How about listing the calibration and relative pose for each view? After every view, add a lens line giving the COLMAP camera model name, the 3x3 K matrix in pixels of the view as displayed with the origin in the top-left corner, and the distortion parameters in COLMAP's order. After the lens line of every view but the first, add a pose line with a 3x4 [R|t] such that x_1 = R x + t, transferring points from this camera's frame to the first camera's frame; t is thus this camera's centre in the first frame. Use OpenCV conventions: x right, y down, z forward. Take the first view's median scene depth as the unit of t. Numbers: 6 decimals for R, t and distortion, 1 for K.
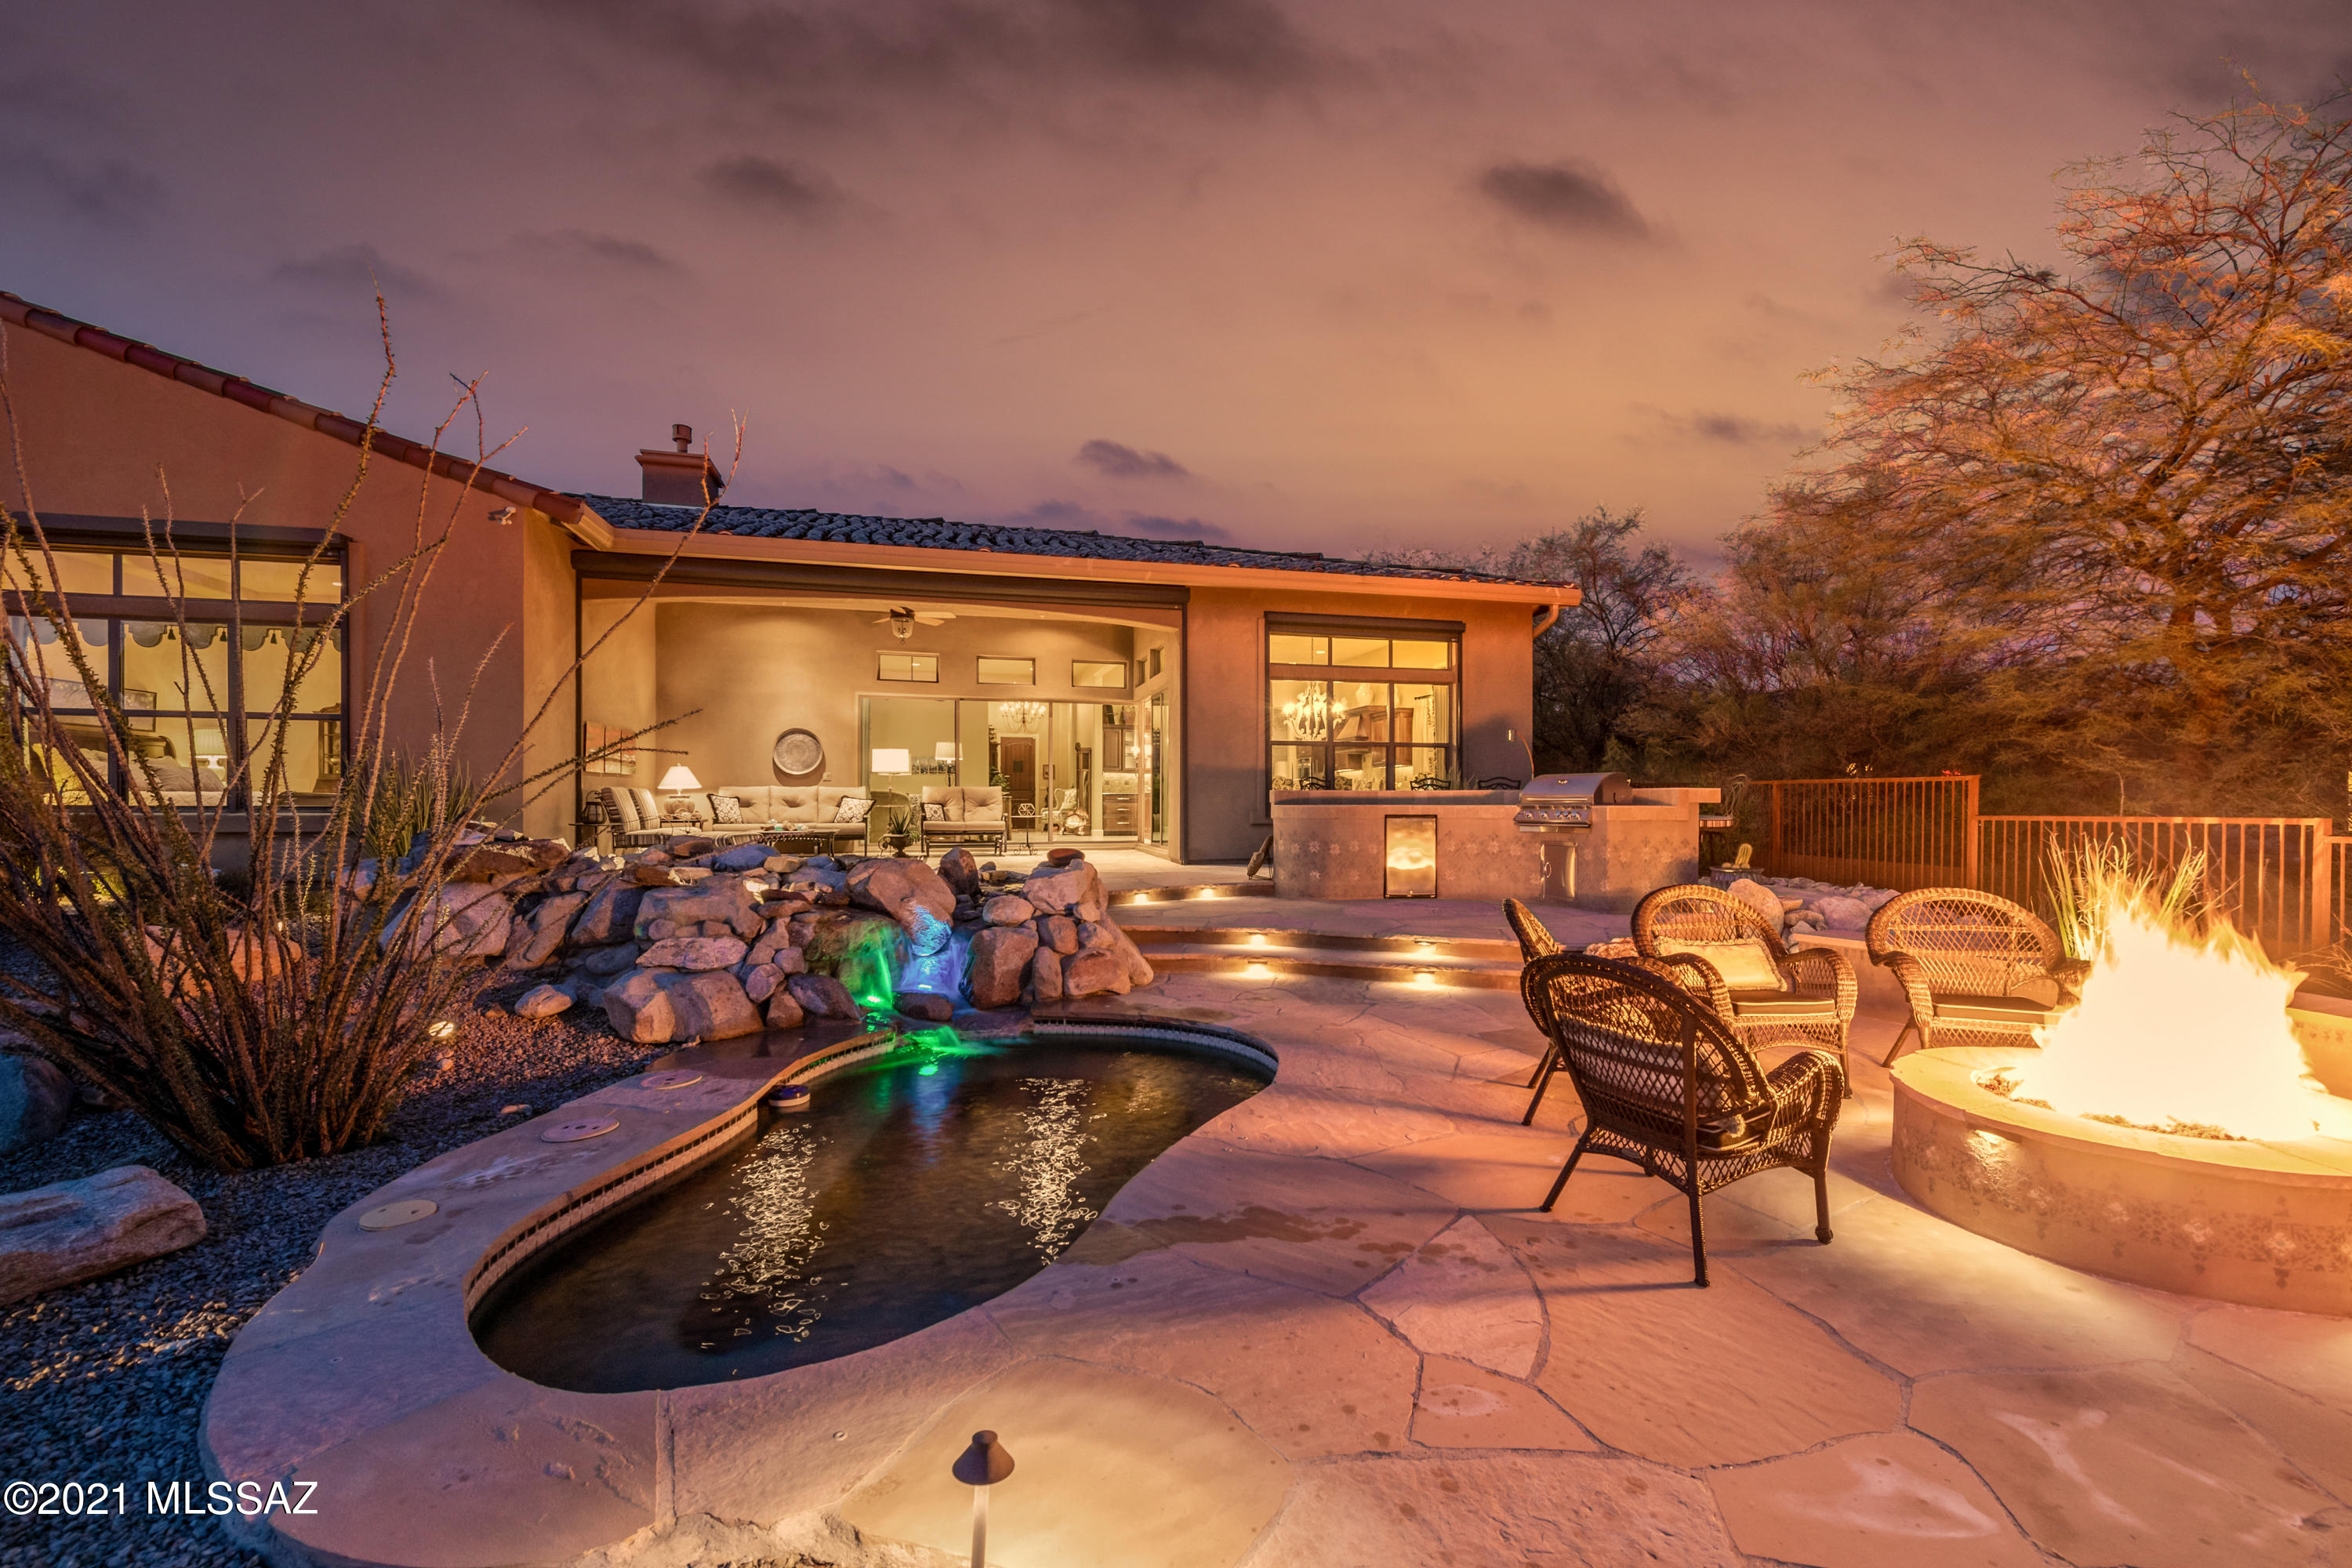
lens RADIAL K [[895.8, 0, 1176.5], [0, 895.8, 815.8], [0, 0, 1]] dist [-0.008268, -0.000292]
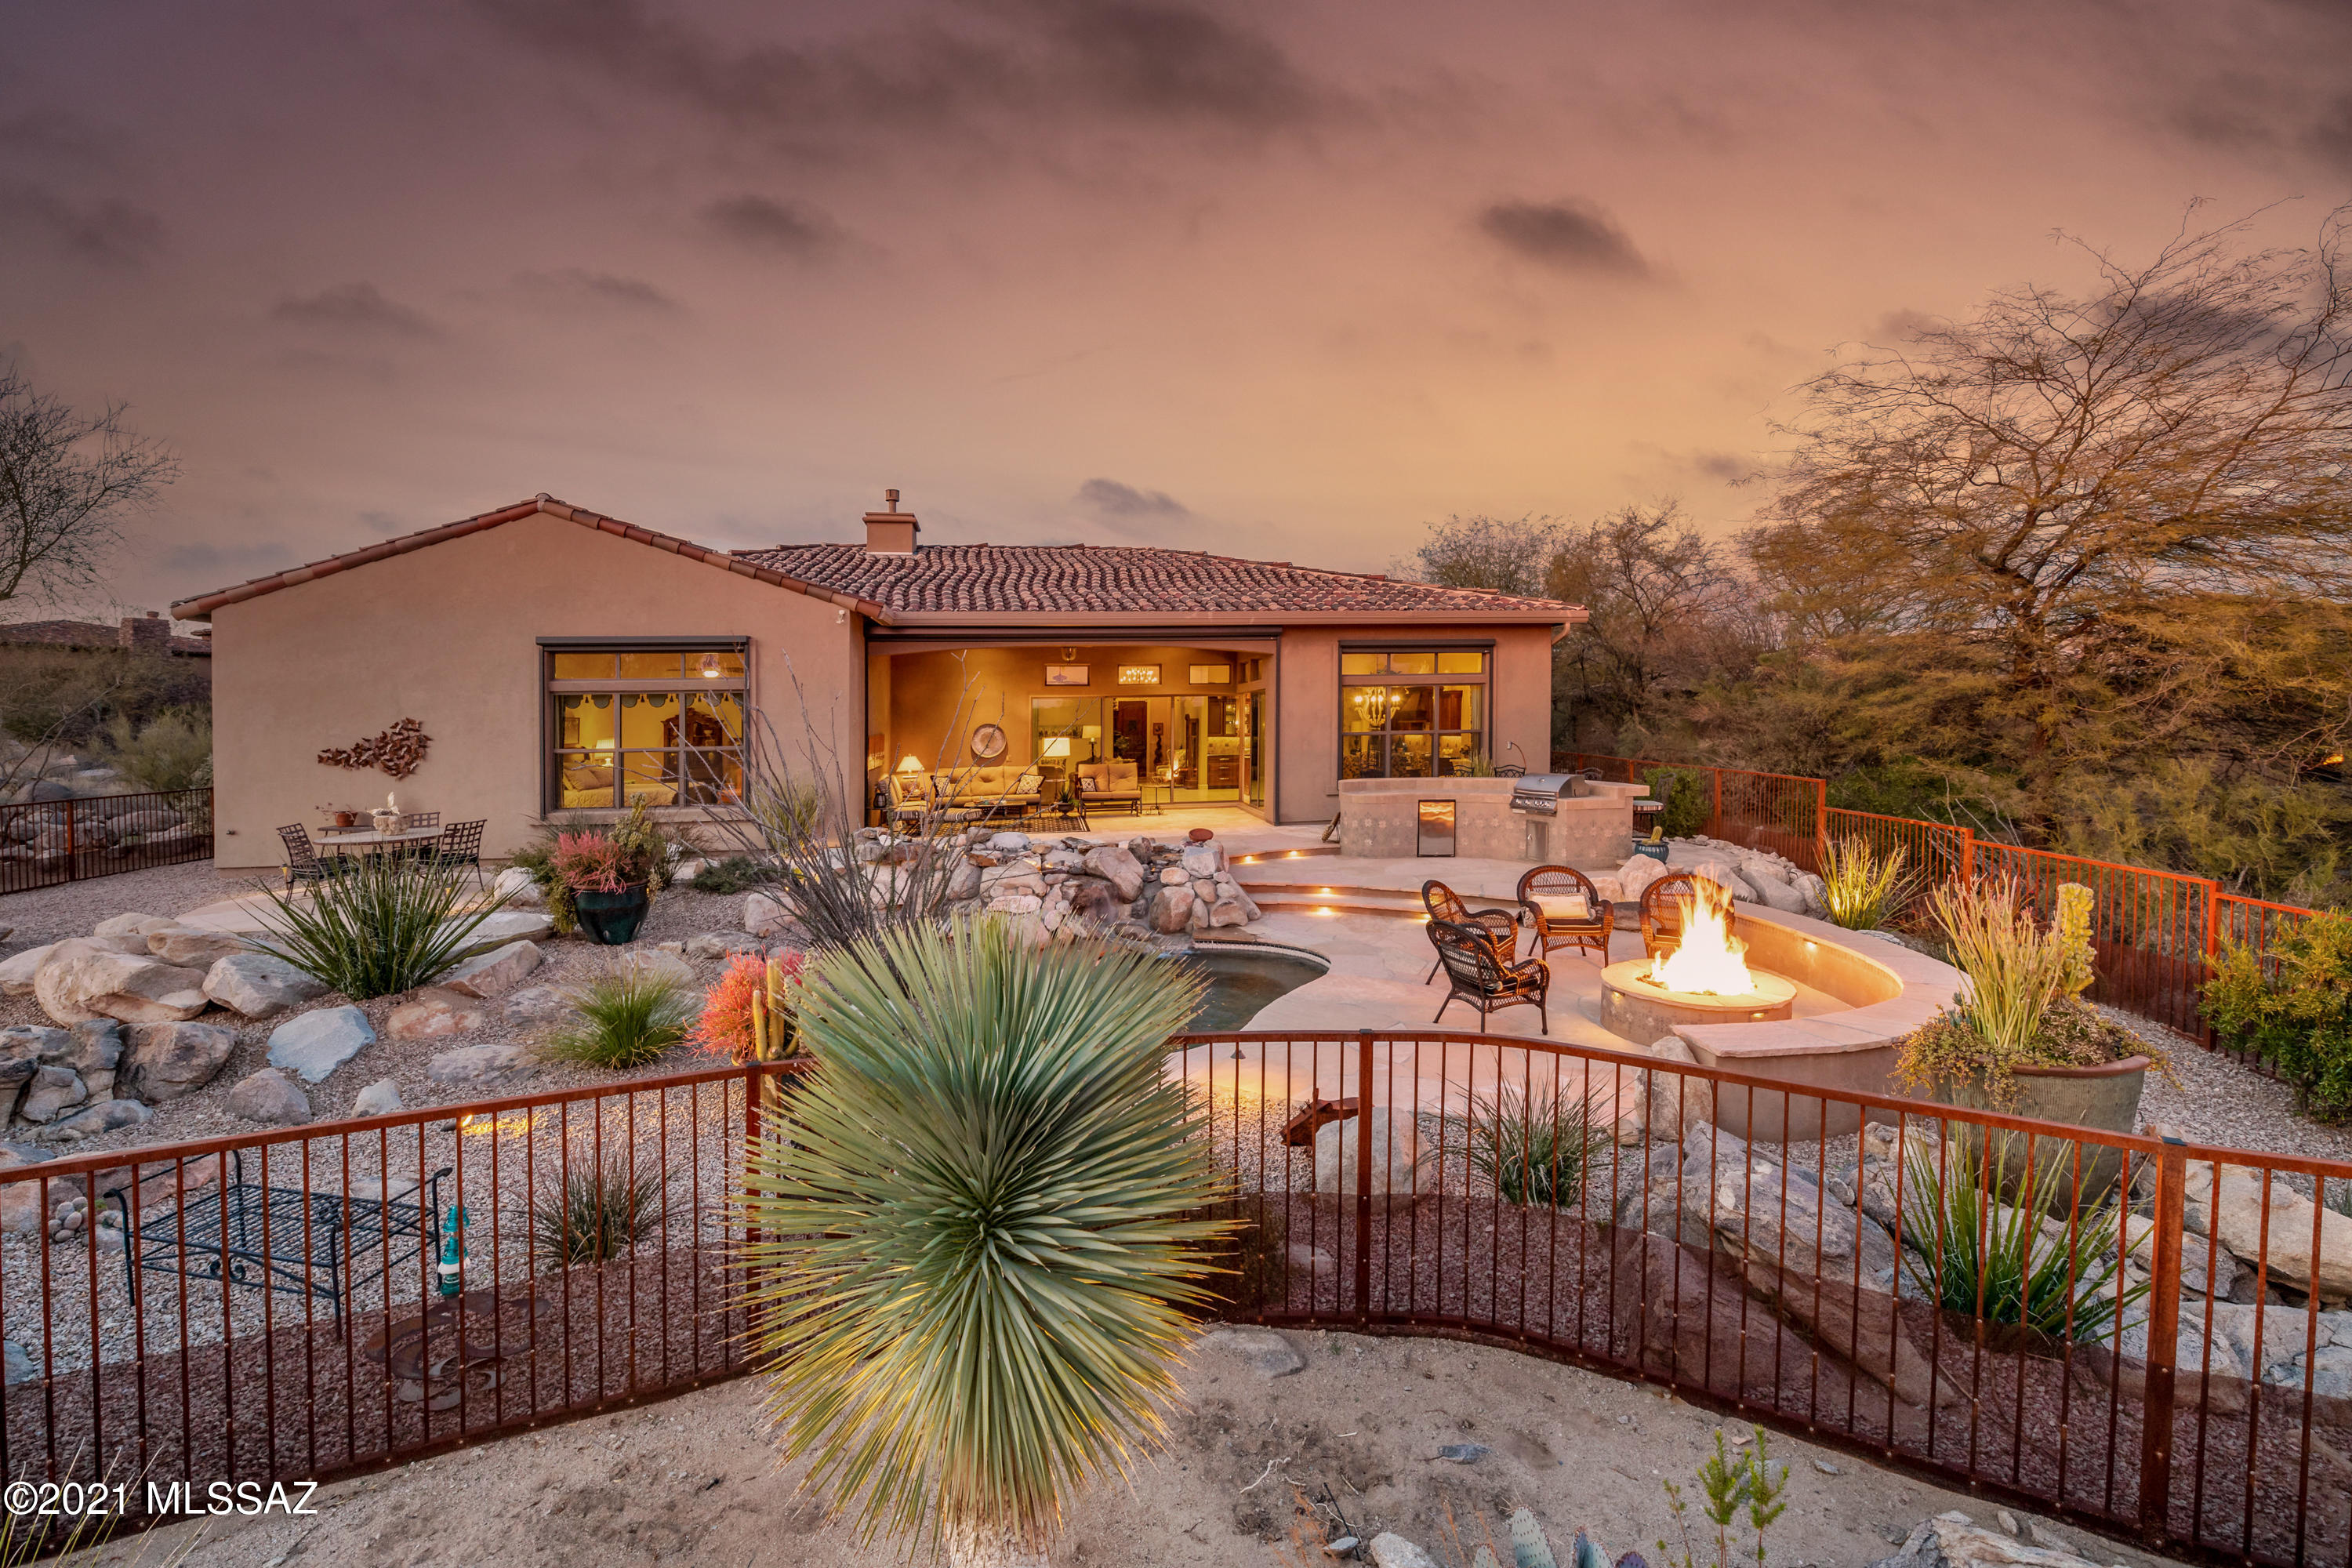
lens RADIAL K [[942.9, 0, 1188.7], [0, 942.9, 769.0], [0, 0, 1]] dist [-0.000382, -0.000373]
pose [[0.996974, -0.006401, -0.077467, -0.016913], [0.010194, 0.998763, 0.048667, -0.128843], [0.077060, -0.049310, 0.995806, -0.535824]]
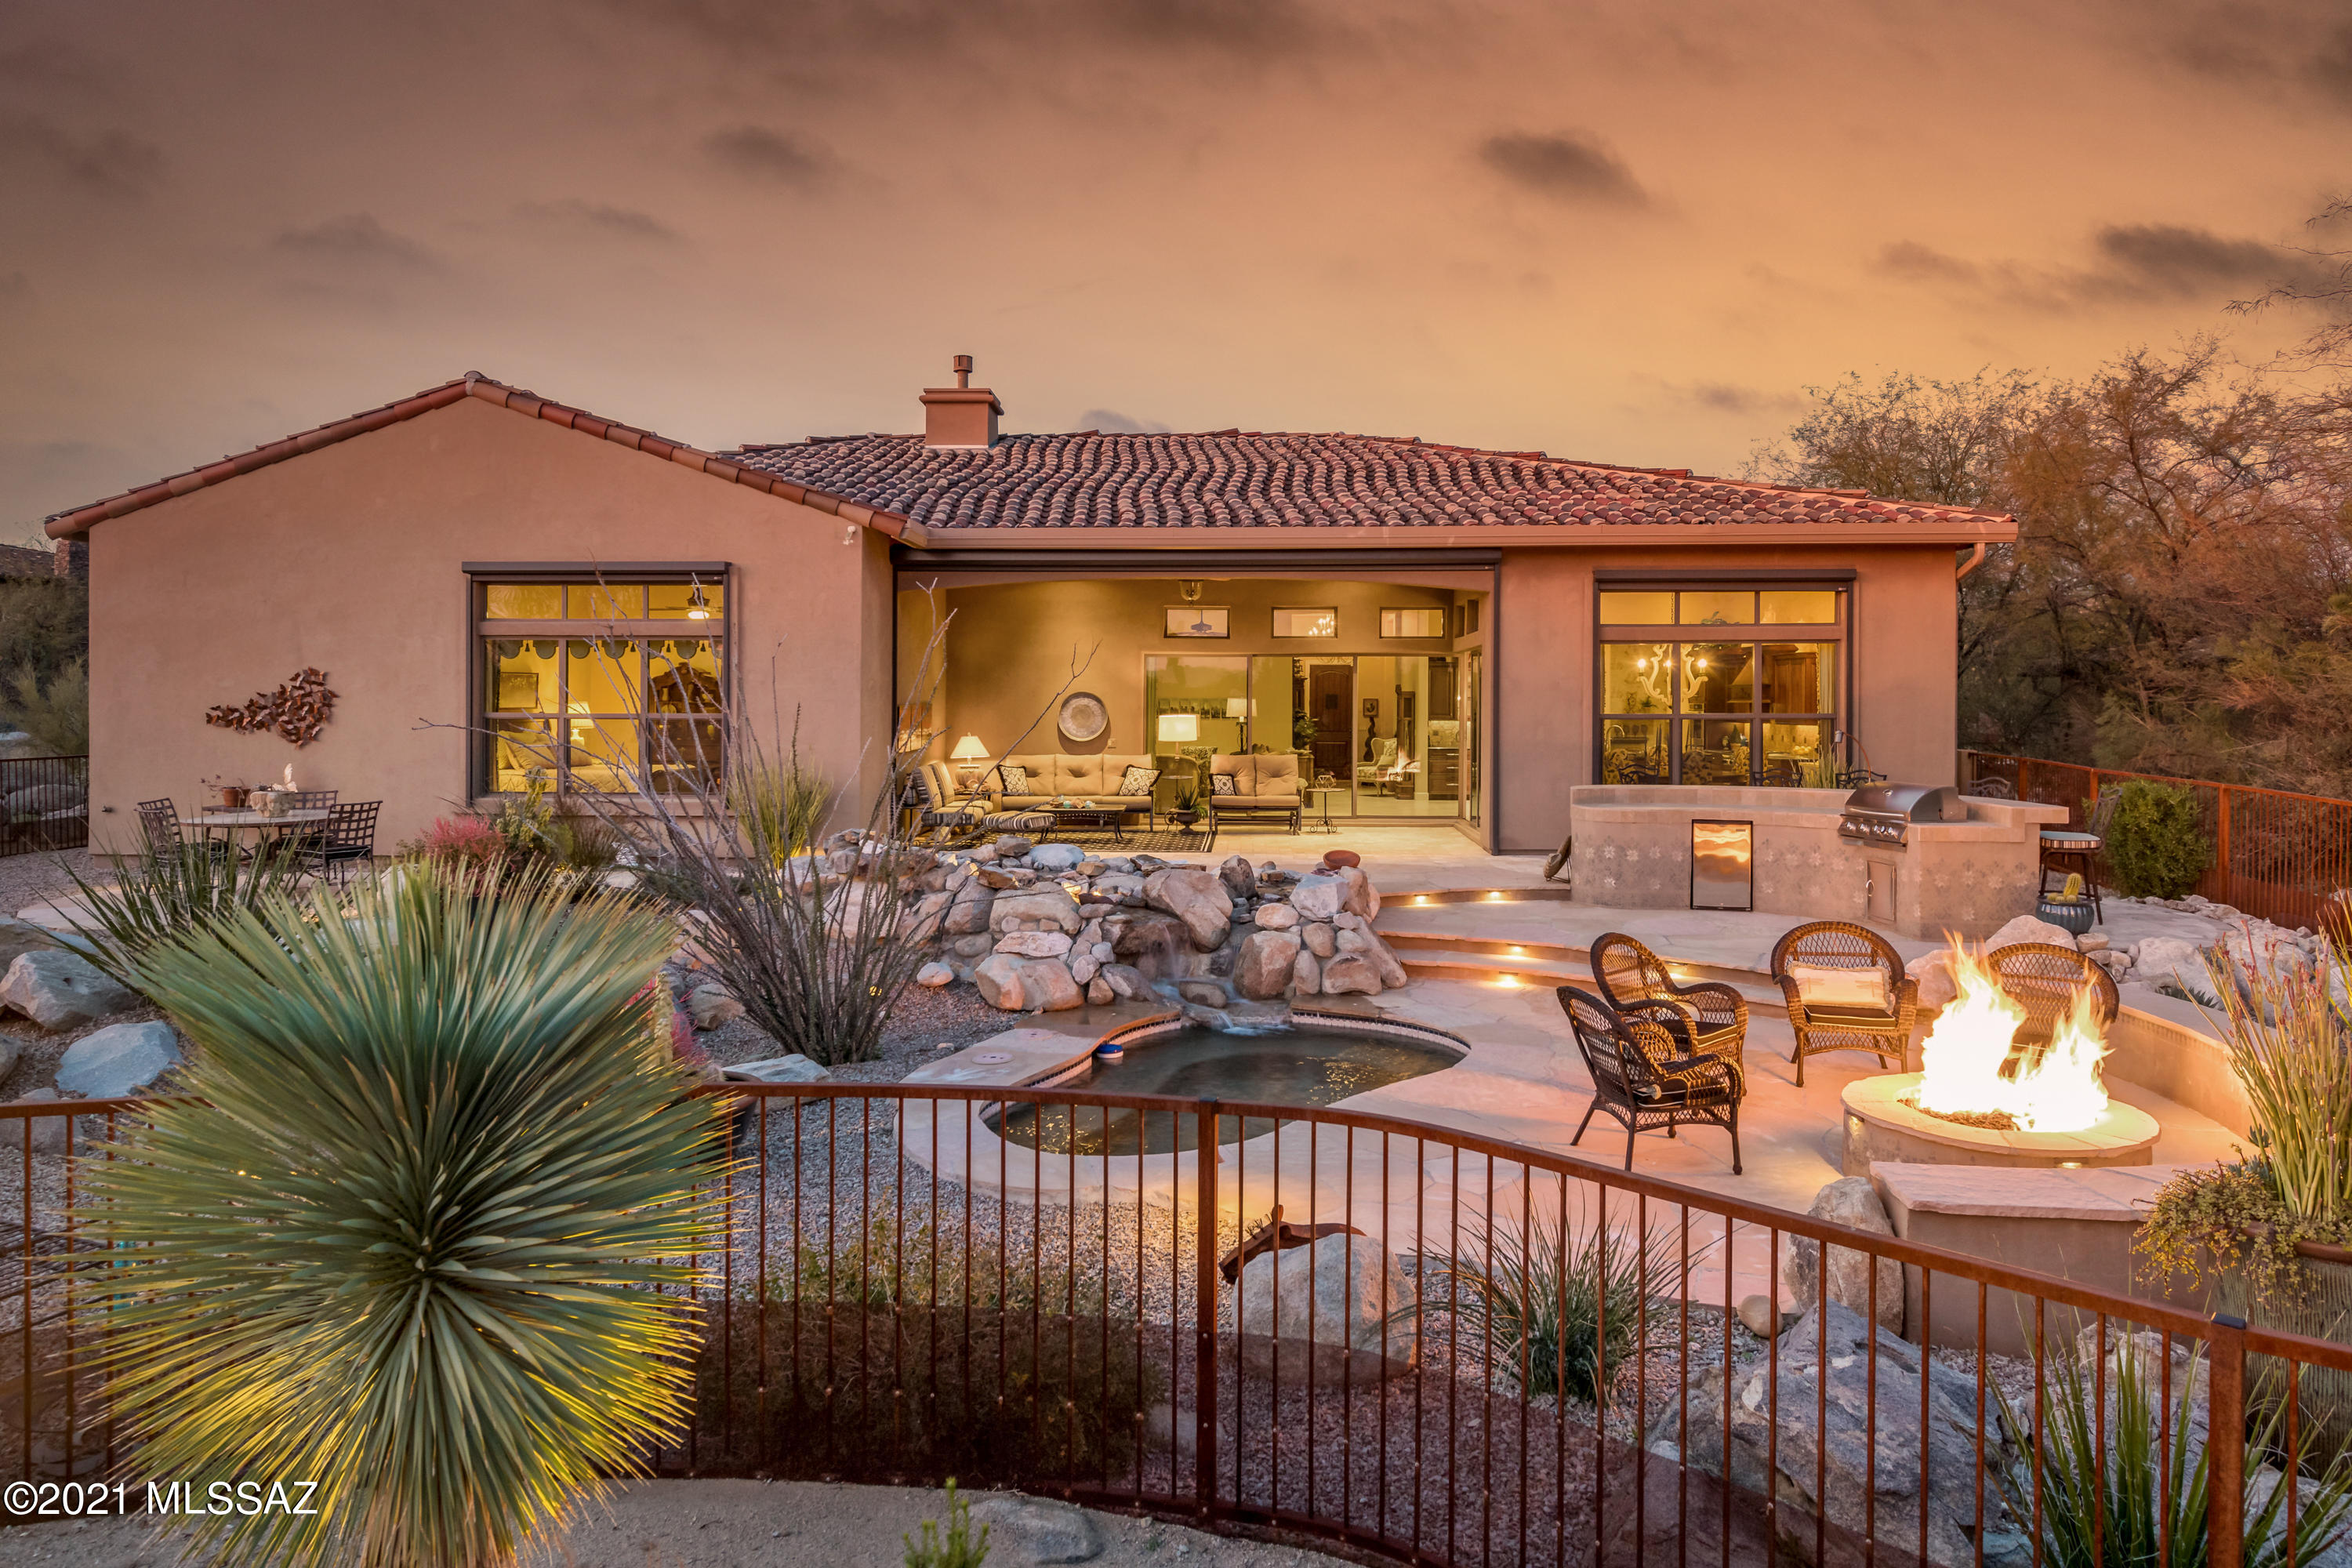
lens RADIAL K [[1448.6, 0, 1244.1], [0, 1448.6, 766.9], [0, 0, 1]] dist [0.009287, 0.002480]
pose [[0.965899, 0.019331, -0.258198, 0.173259], [-0.008645, 0.999061, 0.042459, -0.114940], [0.258776, -0.038779, 0.965158, -0.555776]]
